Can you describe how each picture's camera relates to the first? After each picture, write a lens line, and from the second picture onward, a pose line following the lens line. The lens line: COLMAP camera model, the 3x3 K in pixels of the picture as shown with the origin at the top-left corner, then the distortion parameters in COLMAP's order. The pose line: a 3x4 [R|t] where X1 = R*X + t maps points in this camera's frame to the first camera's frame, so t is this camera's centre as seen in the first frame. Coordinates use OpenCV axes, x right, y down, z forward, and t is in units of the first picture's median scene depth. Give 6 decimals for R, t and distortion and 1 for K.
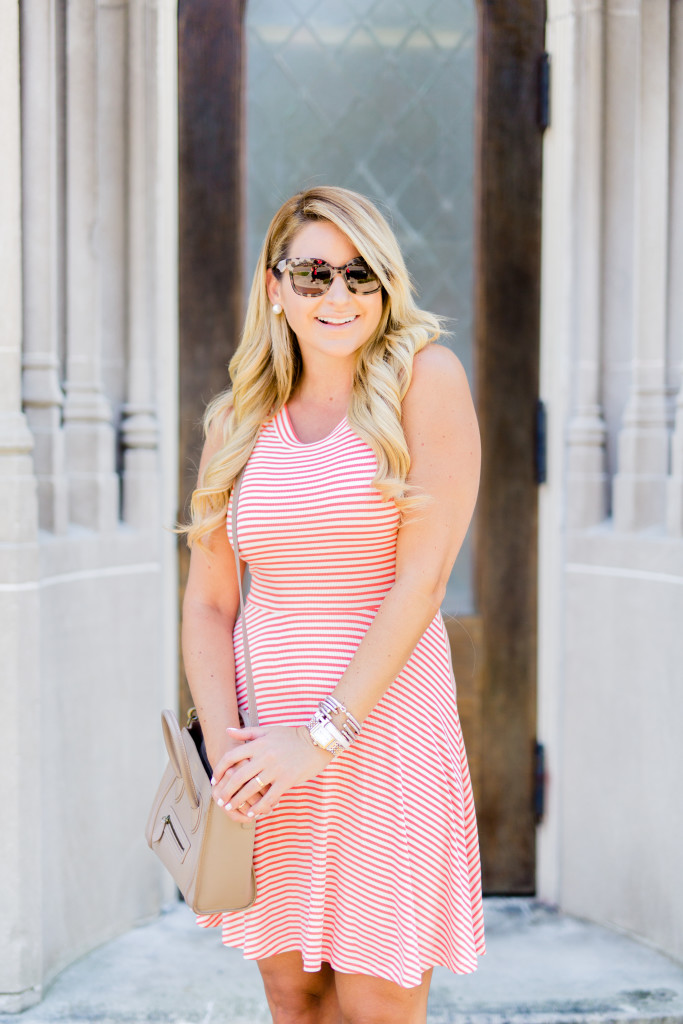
lens RADIAL K [[1499.6, 0, 345.8], [0, 1499.6, 514.2], [0, 0, 1]] dist [-0.030101, 0.000000]
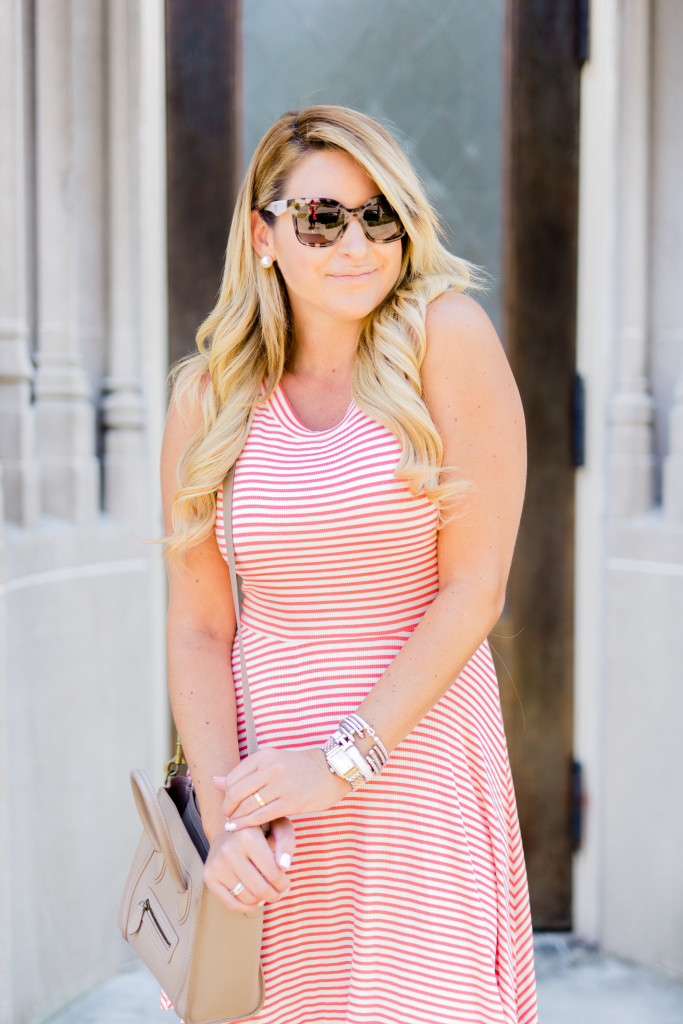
lens RADIAL K [[1499.6, 0, 345.9], [0, 1499.6, 517.4], [0, 0, 1]] dist [-0.030101, 0.000000]
pose [[0.999992, -0.003644, 0.001321, -0.008464], [0.003623, 0.999871, 0.015617, -0.005627], [-0.001377, -0.015612, 0.999877, 0.123102]]
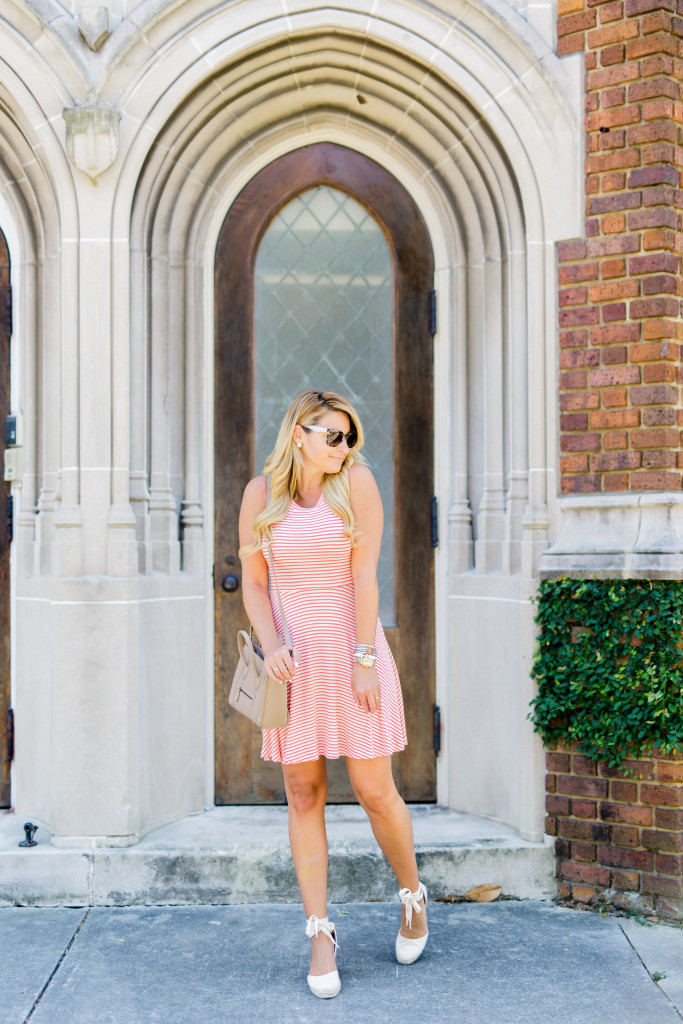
lens RADIAL K [[1499.6, 0, 337.3], [0, 1499.6, 509.3], [0, 0, 1]] dist [-0.030101, 0.000000]
pose [[0.999970, -0.006652, -0.003877, 0.031056], [0.006341, 0.997133, -0.075409, 0.064758], [0.004367, 0.075382, 0.997145, -0.671158]]
